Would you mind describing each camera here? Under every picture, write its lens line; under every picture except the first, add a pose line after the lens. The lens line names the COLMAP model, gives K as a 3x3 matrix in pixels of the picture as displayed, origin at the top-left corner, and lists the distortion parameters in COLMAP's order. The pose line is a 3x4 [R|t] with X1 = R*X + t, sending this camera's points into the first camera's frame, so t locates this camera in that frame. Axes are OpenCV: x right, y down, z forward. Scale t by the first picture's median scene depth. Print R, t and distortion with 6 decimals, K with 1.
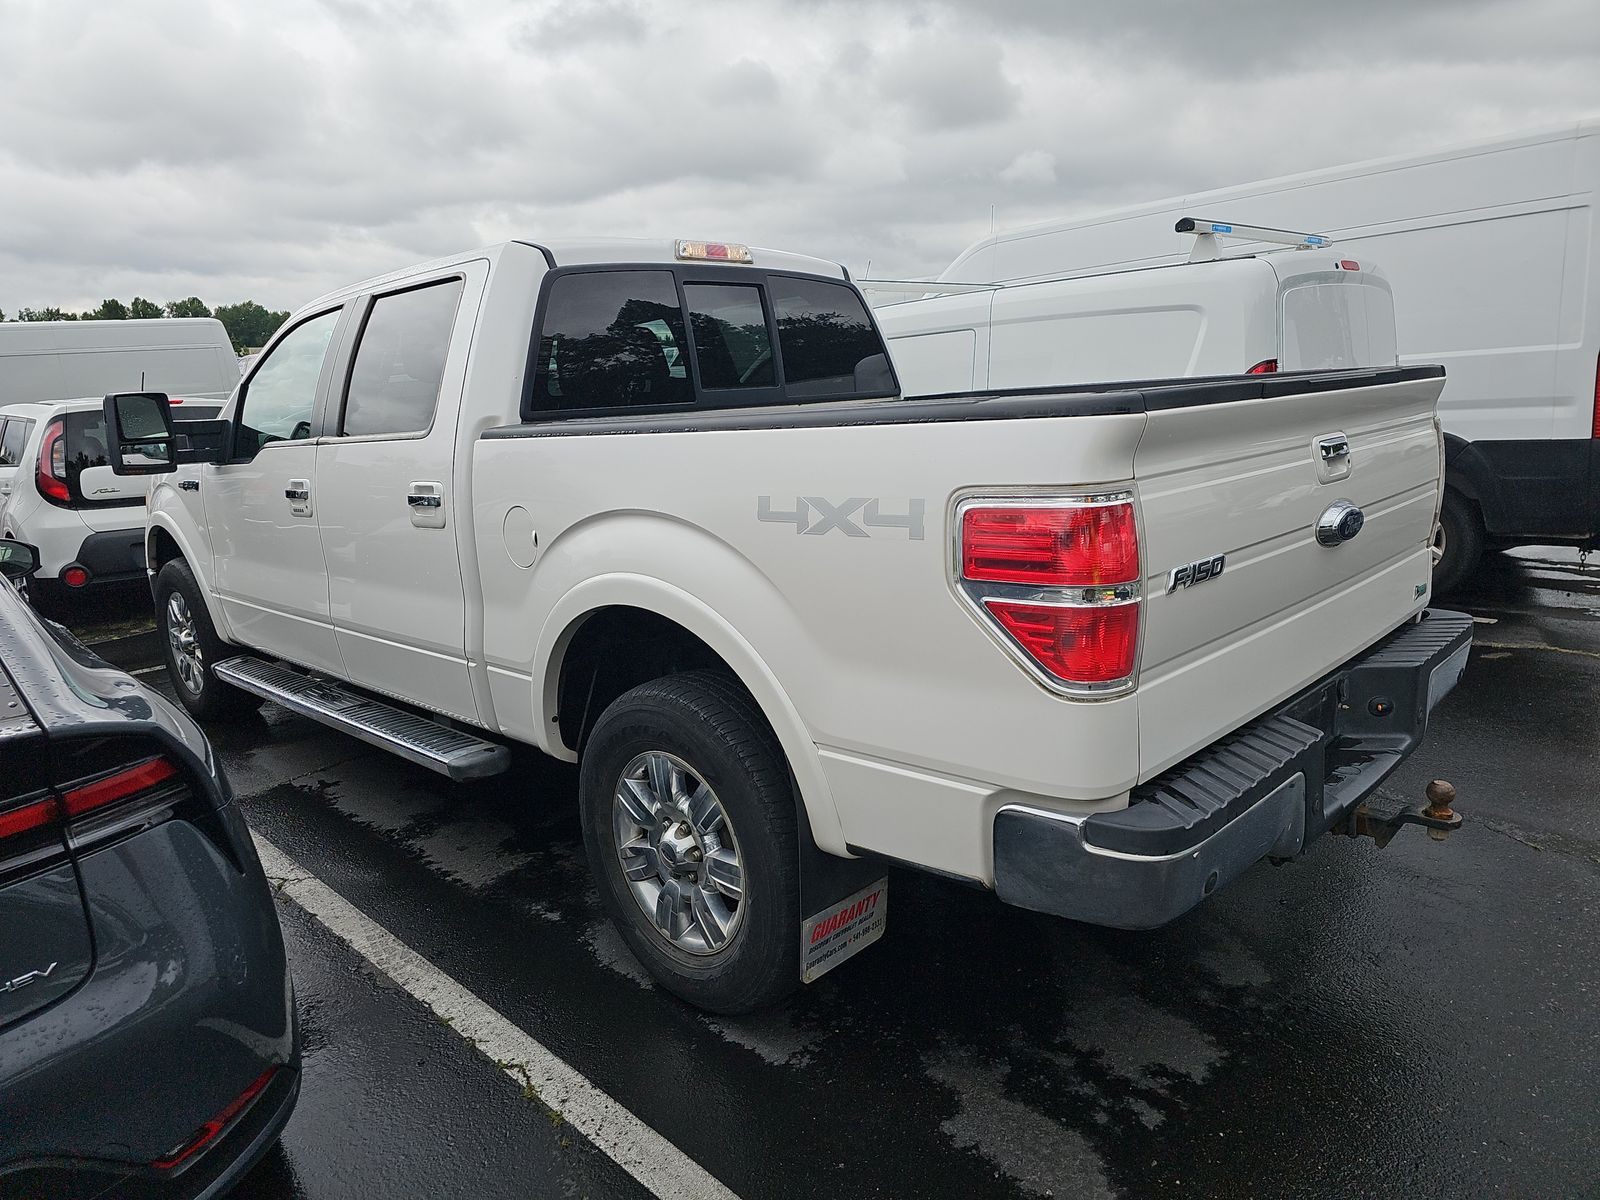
lens RADIAL K [[1056.9, 0, 800.2], [0, 1056.9, 569.4], [0, 0, 1]] dist [0.046554, -0.043162]
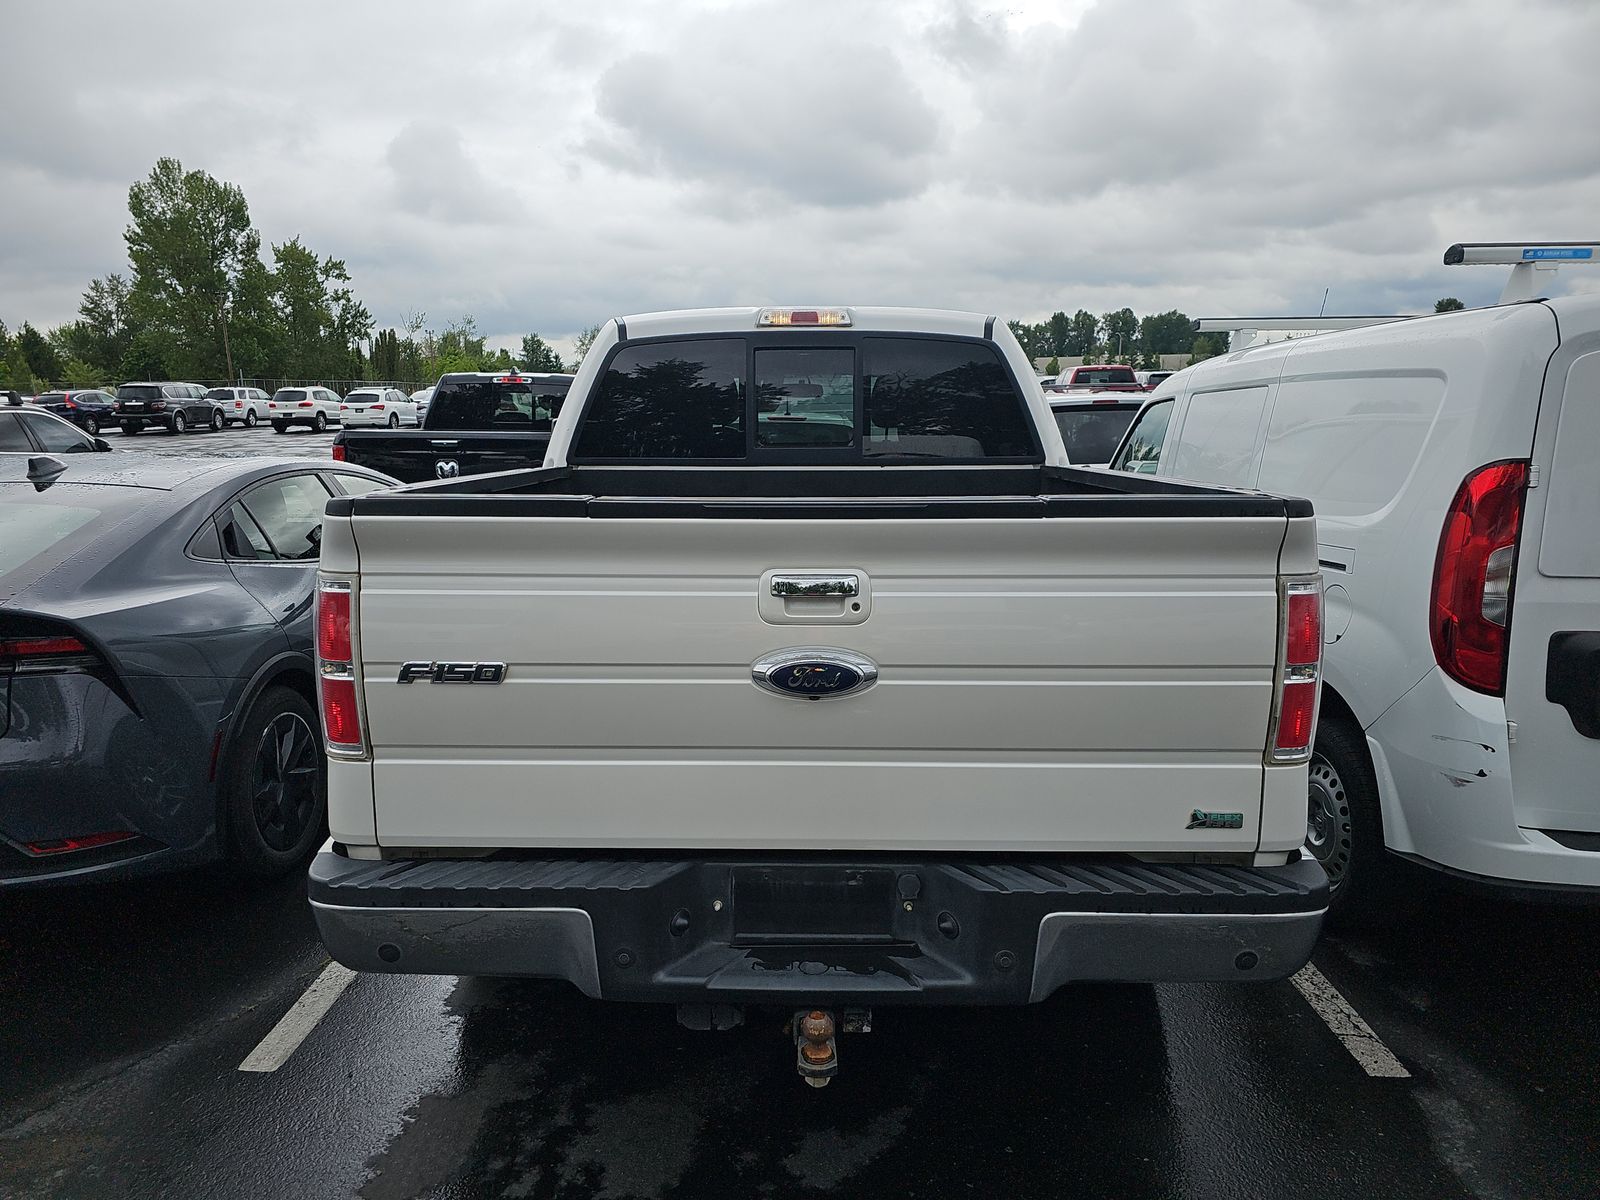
lens RADIAL K [[1062.3, 0, 786.4], [0, 1062.3, 600.6], [0, 0, 1]] dist [0.049005, -0.043658]
pose [[0.687049, 0.173738, -0.705534, 0.661355], [-0.158739, 0.983428, 0.087590, -0.105935], [0.709060, 0.051817, 0.703242, 0.242001]]
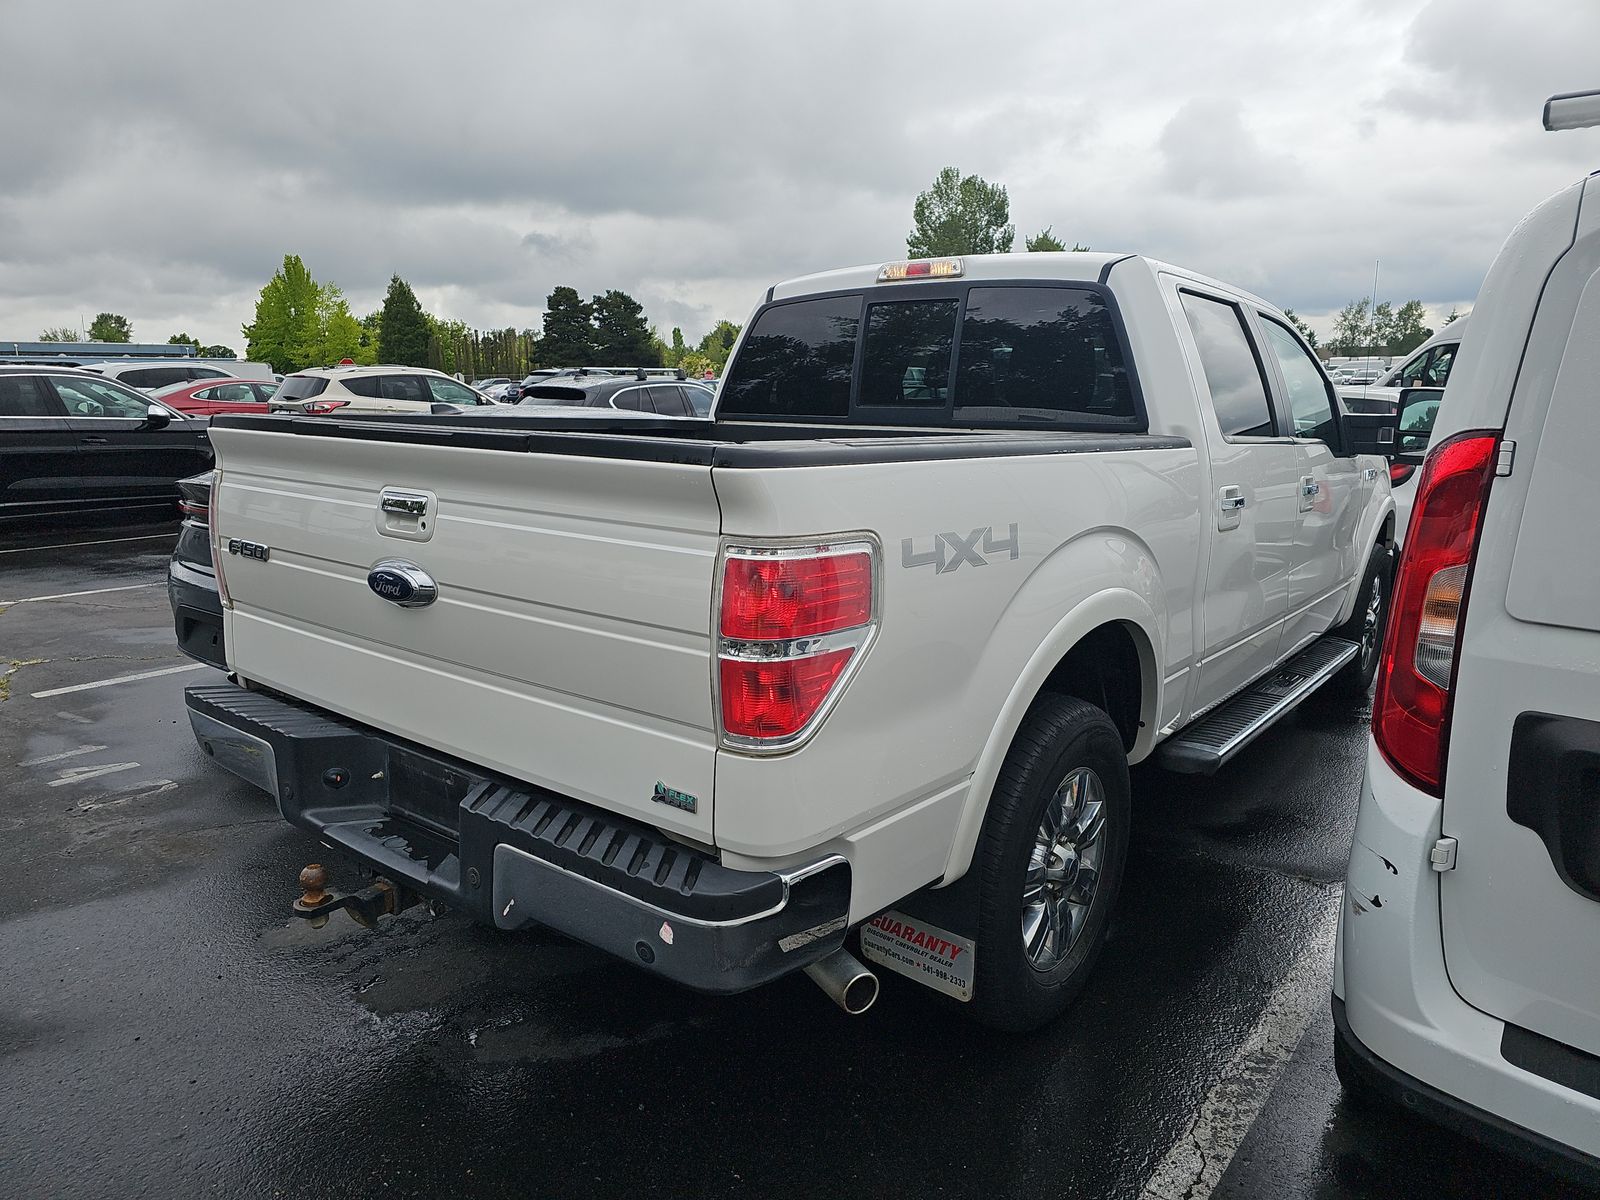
lens RADIAL K [[1062.3, 0, 786.4], [0, 1062.3, 600.6], [0, 0, 1]] dist [0.049005, -0.043658]
pose [[0.103860, 0.241638, -0.964792, 0.896615], [-0.192952, 0.956504, 0.218791, -0.185420], [0.975696, 0.163435, 0.145967, 0.735187]]
